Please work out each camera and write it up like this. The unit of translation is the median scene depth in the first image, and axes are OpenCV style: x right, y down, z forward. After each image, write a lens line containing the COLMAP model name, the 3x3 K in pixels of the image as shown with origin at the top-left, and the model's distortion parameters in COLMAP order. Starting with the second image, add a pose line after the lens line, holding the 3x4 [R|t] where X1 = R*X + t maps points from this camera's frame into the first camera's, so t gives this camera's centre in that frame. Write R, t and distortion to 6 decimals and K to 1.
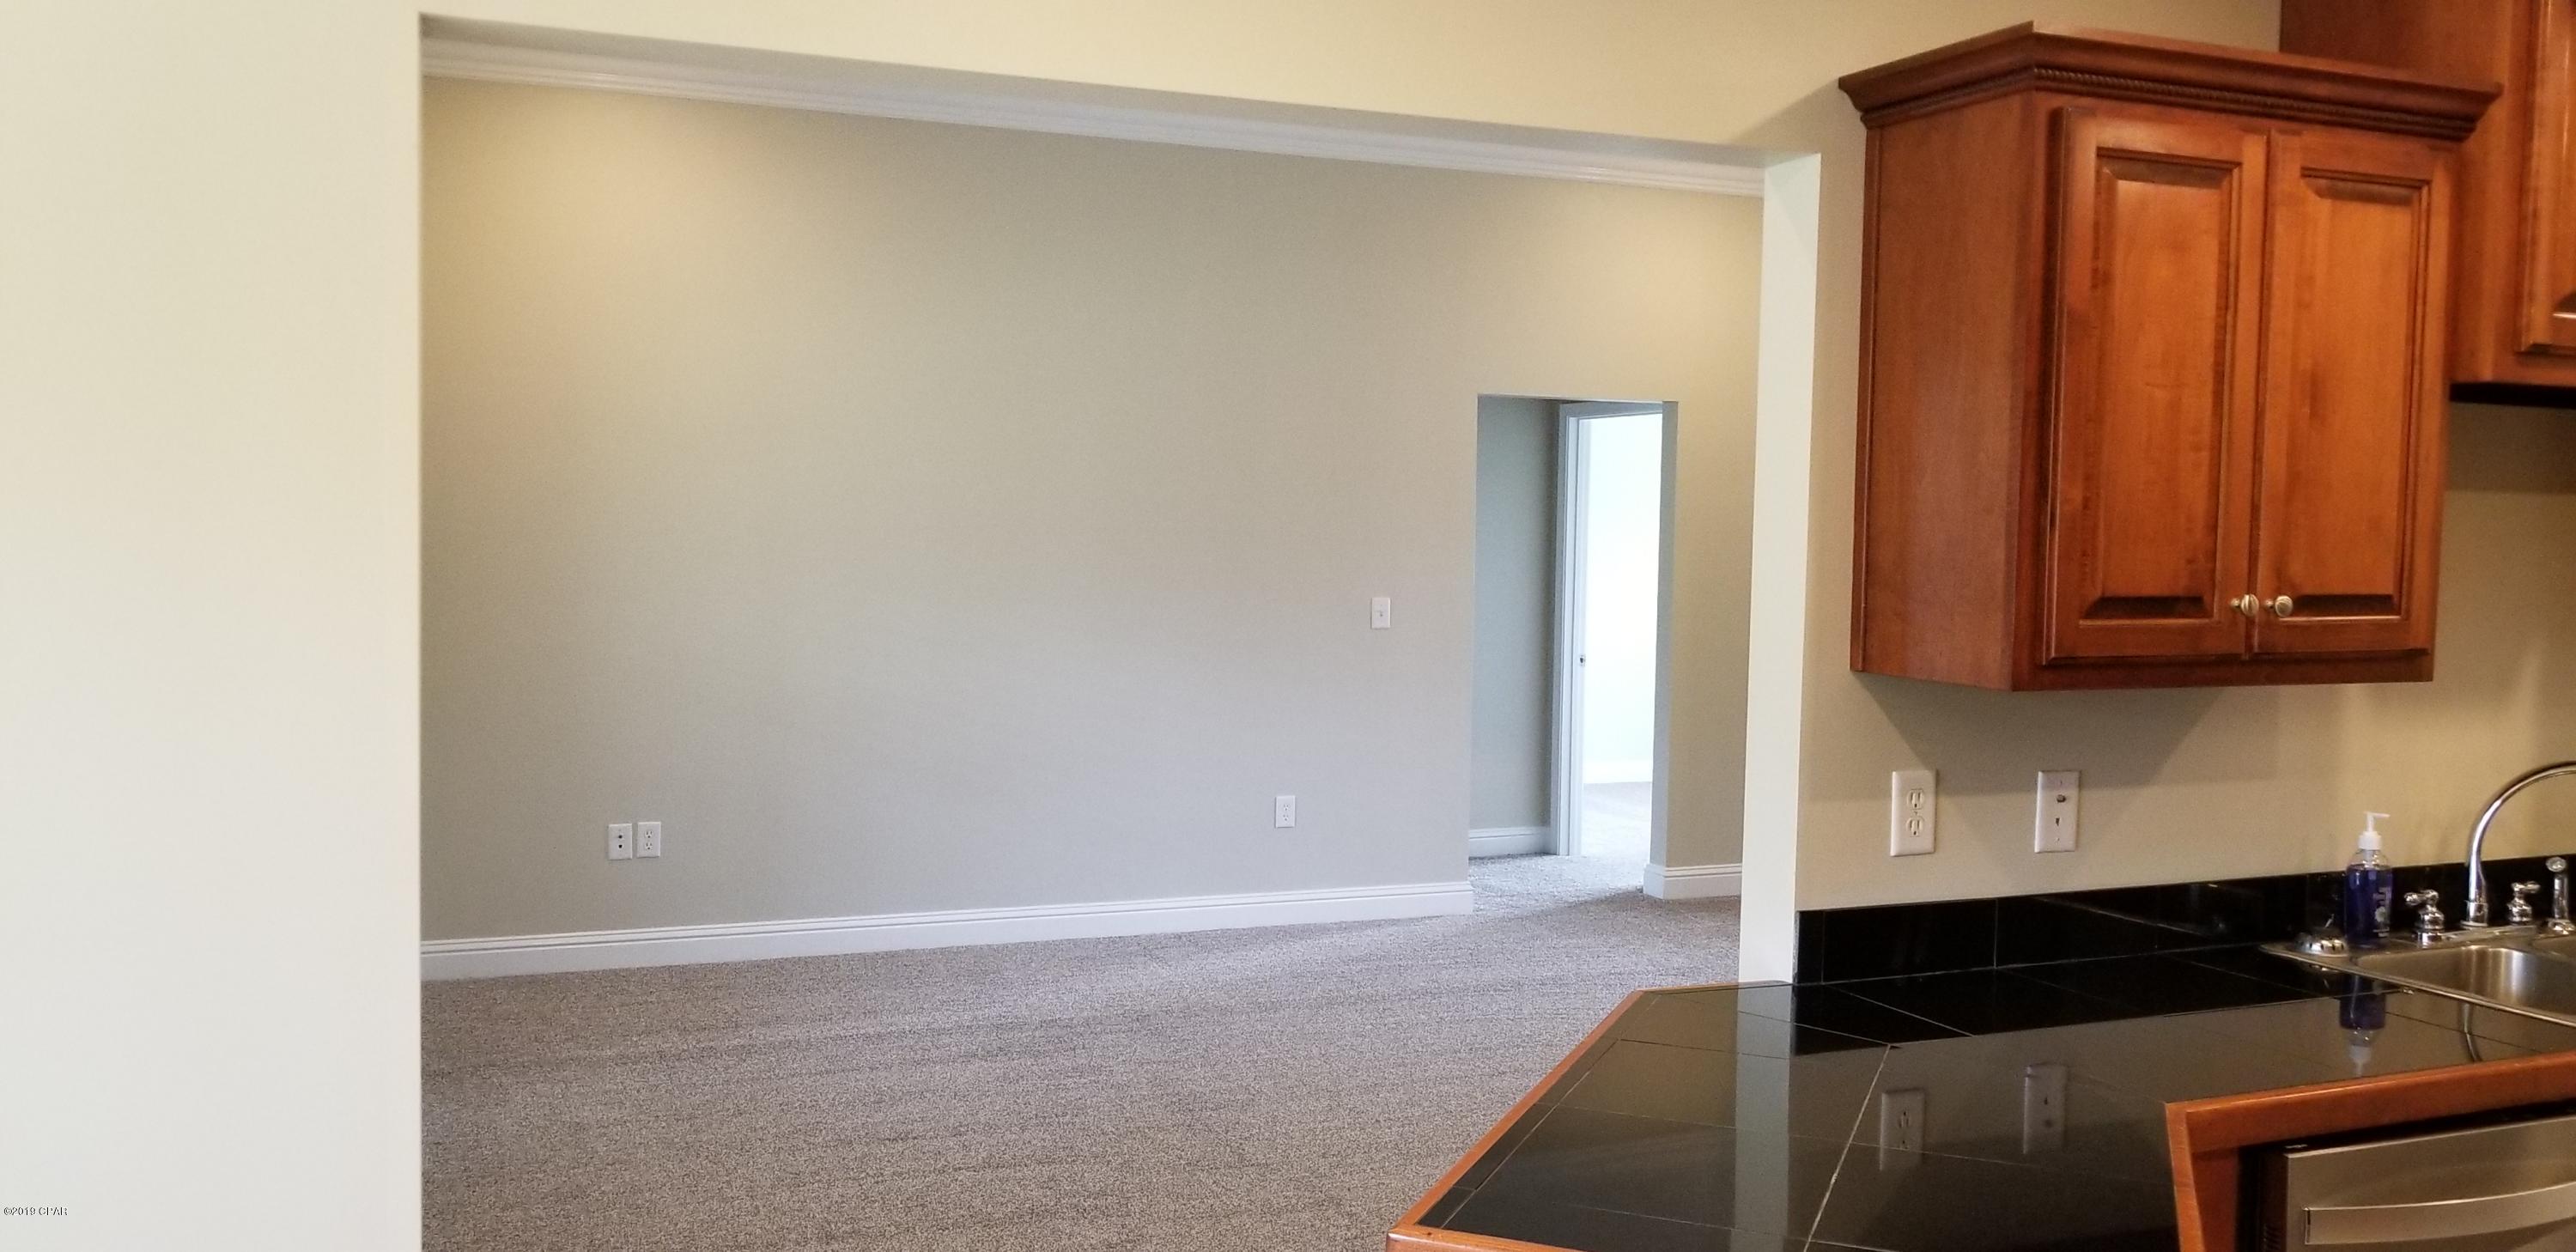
lens RADIAL K [[2042.9, 0, 1255.7], [0, 2042.9, 618.1], [0, 0, 1]] dist [-0.008353, -0.006703]
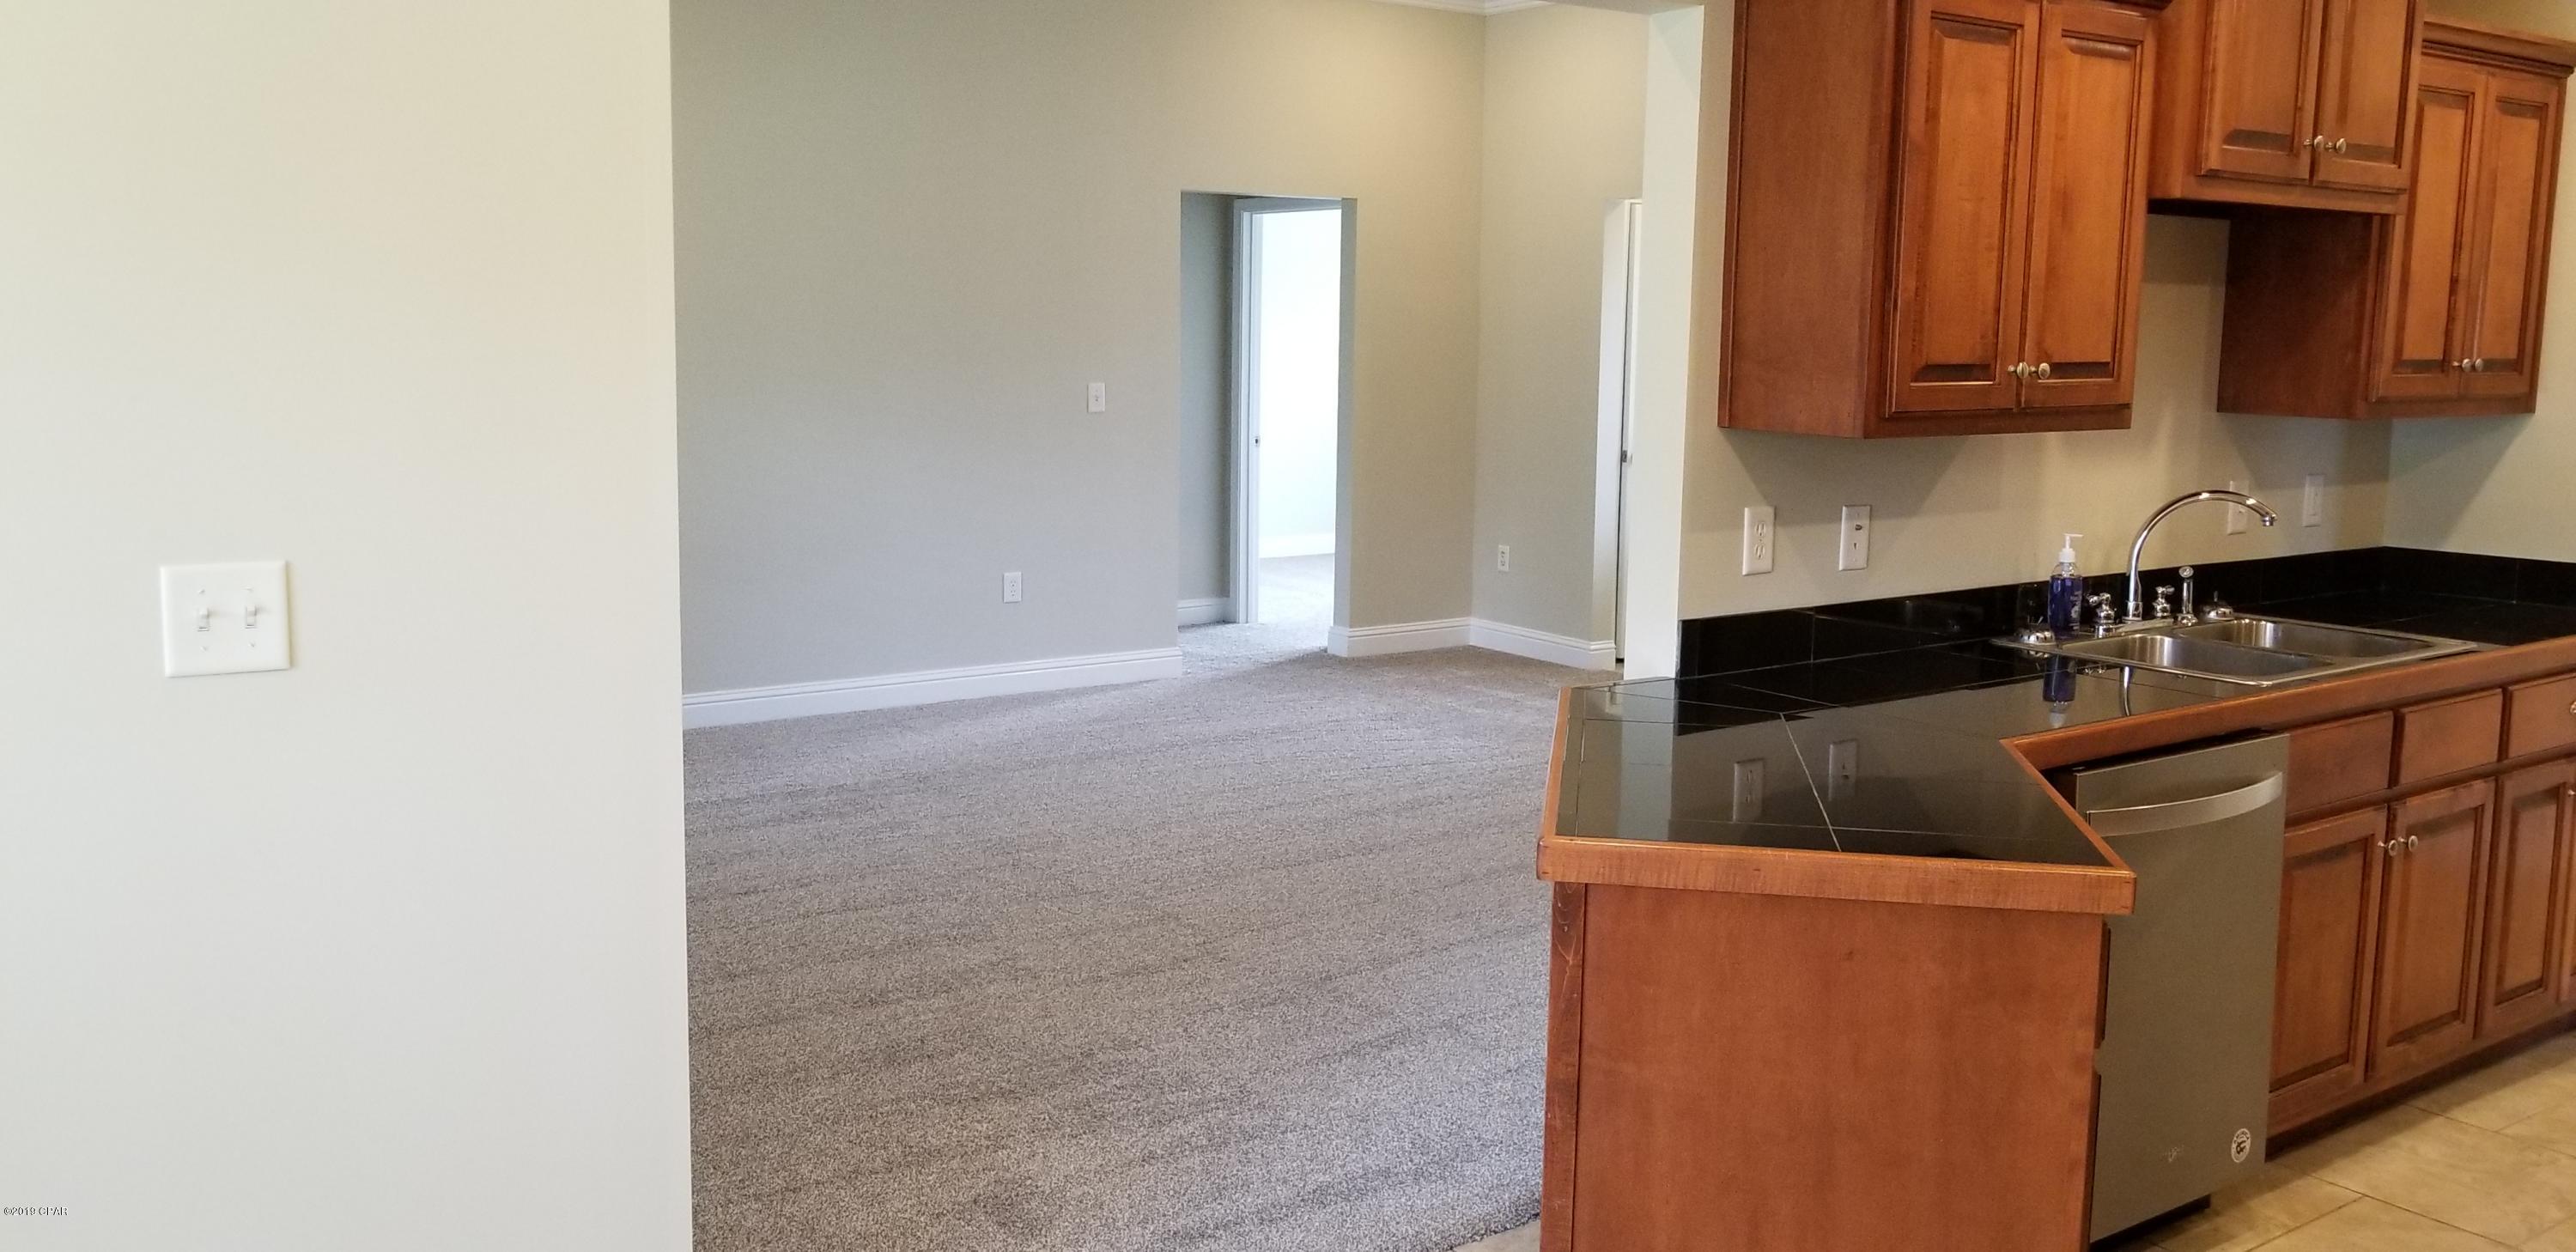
lens RADIAL K [[2053.7, 0, 1259.8], [0, 2053.7, 562.7], [0, 0, 1]] dist [-0.000359, -0.004495]
pose [[0.974001, -0.029724, 0.224586, -0.263300], [0.013106, 0.997088, 0.075129, 0.010364], [-0.226165, -0.070232, 0.971554, -0.159838]]
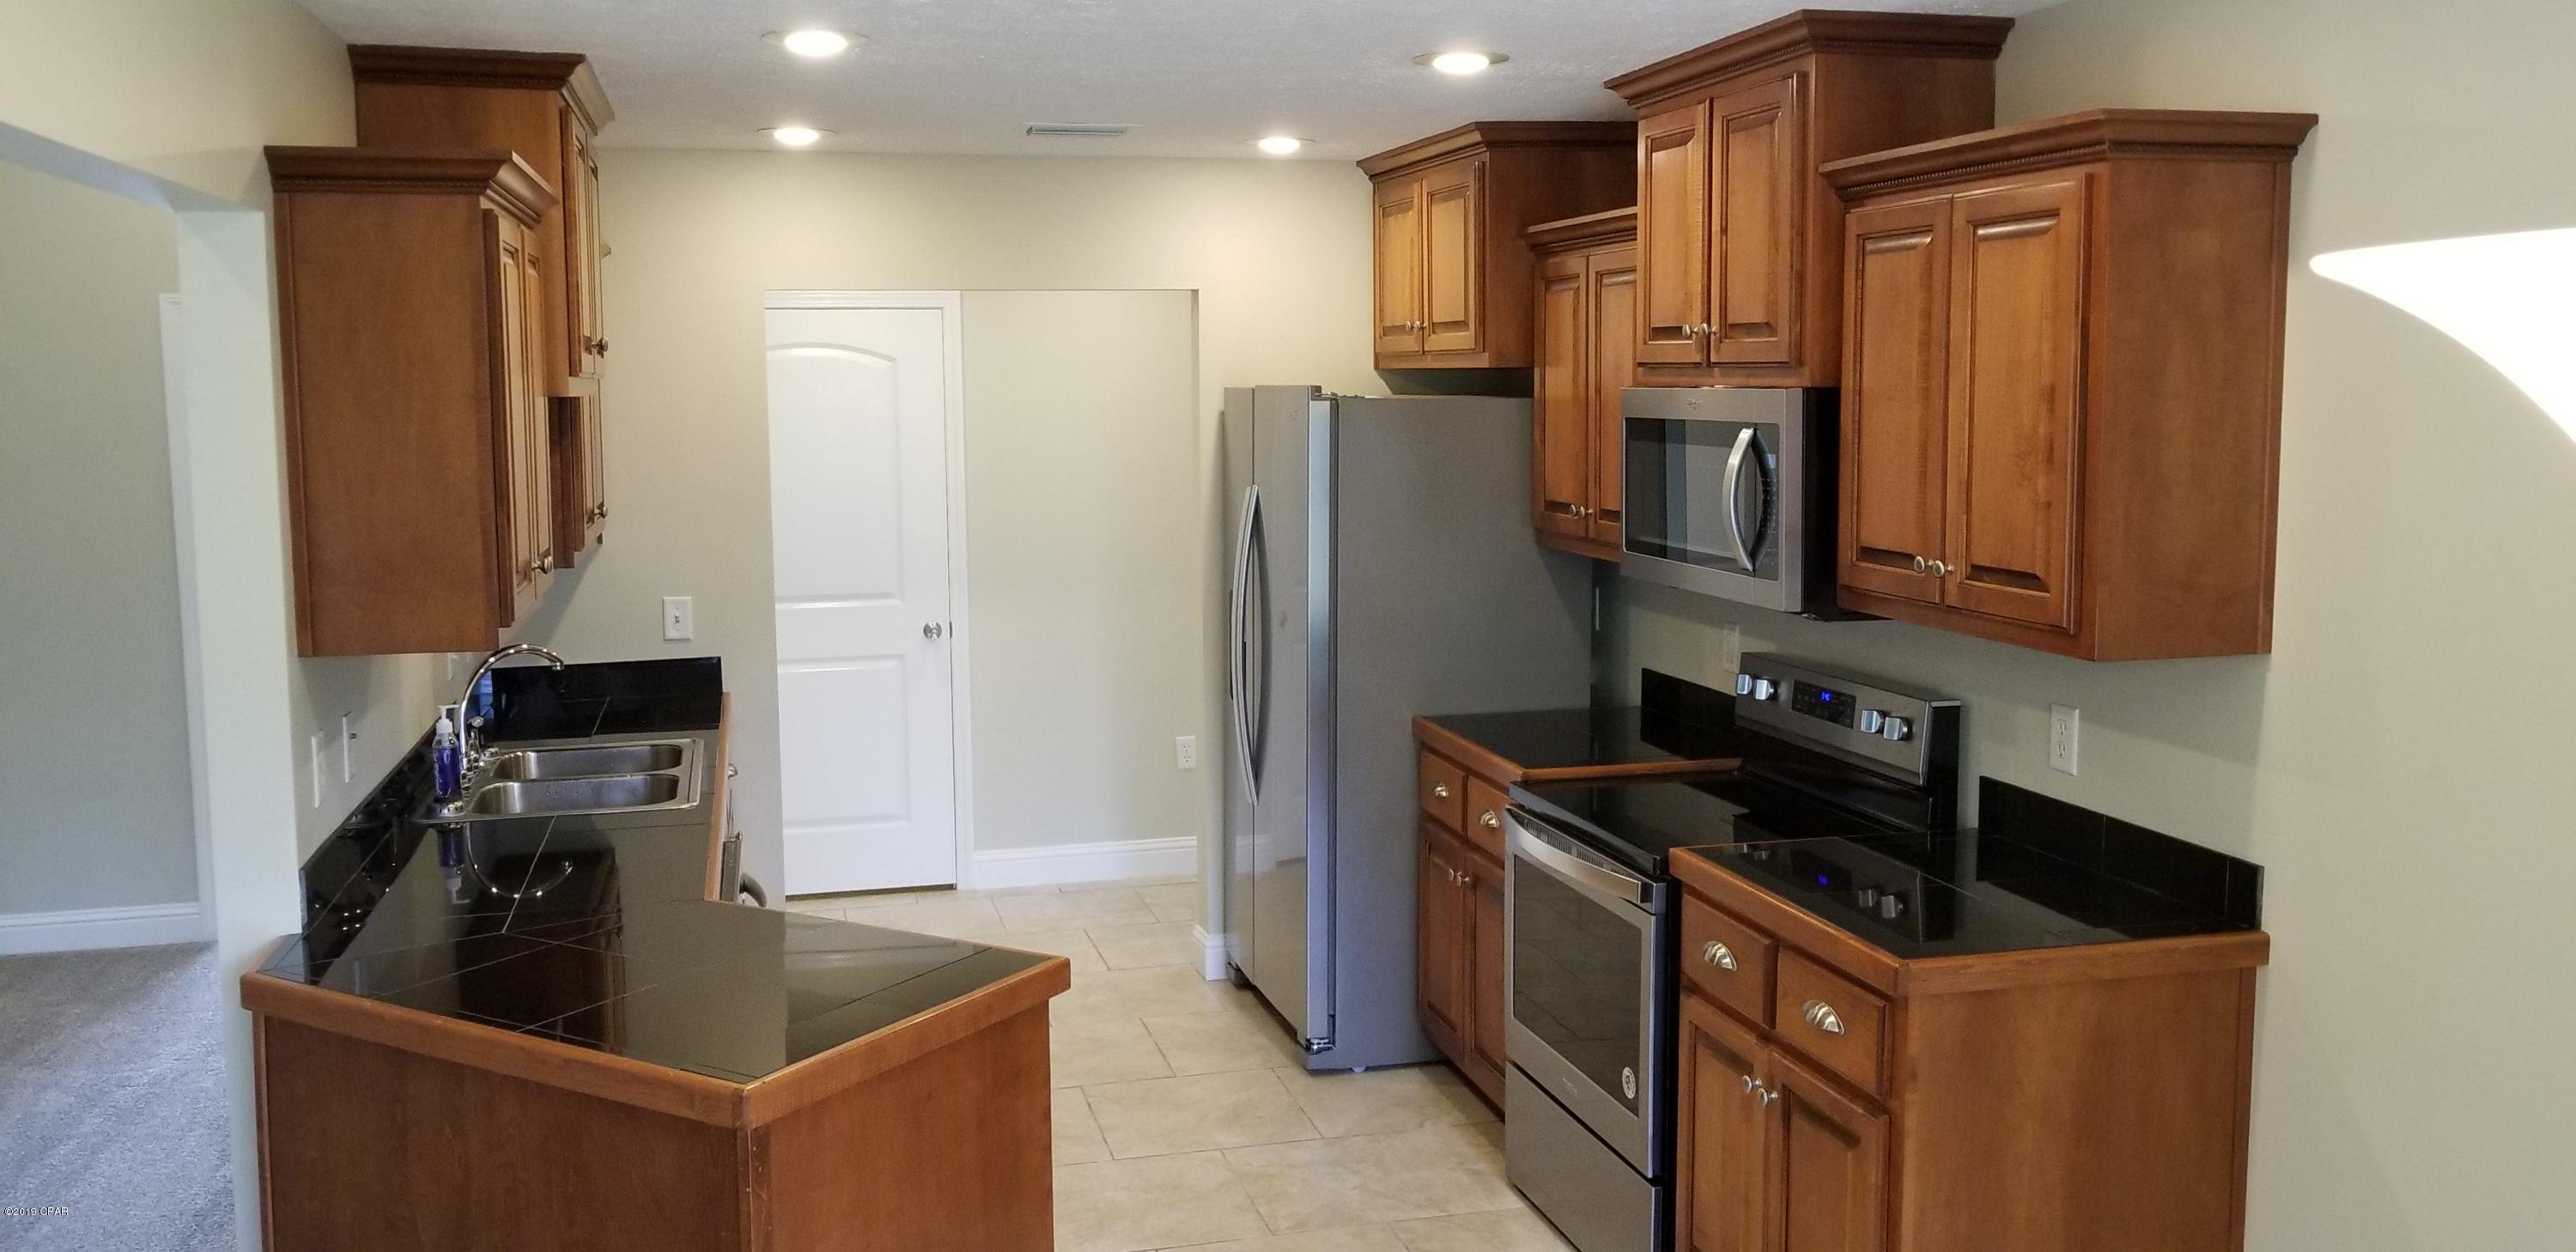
lens RADIAL K [[2053.7, 0, 1259.8], [0, 2053.7, 562.7], [0, 0, 1]] dist [-0.000359, -0.004495]
pose [[0.142463, -0.105135, 0.984201, -0.771031], [0.064502, 0.993215, 0.096761, -0.104422], [-0.987696, 0.049698, 0.148278, 0.279698]]
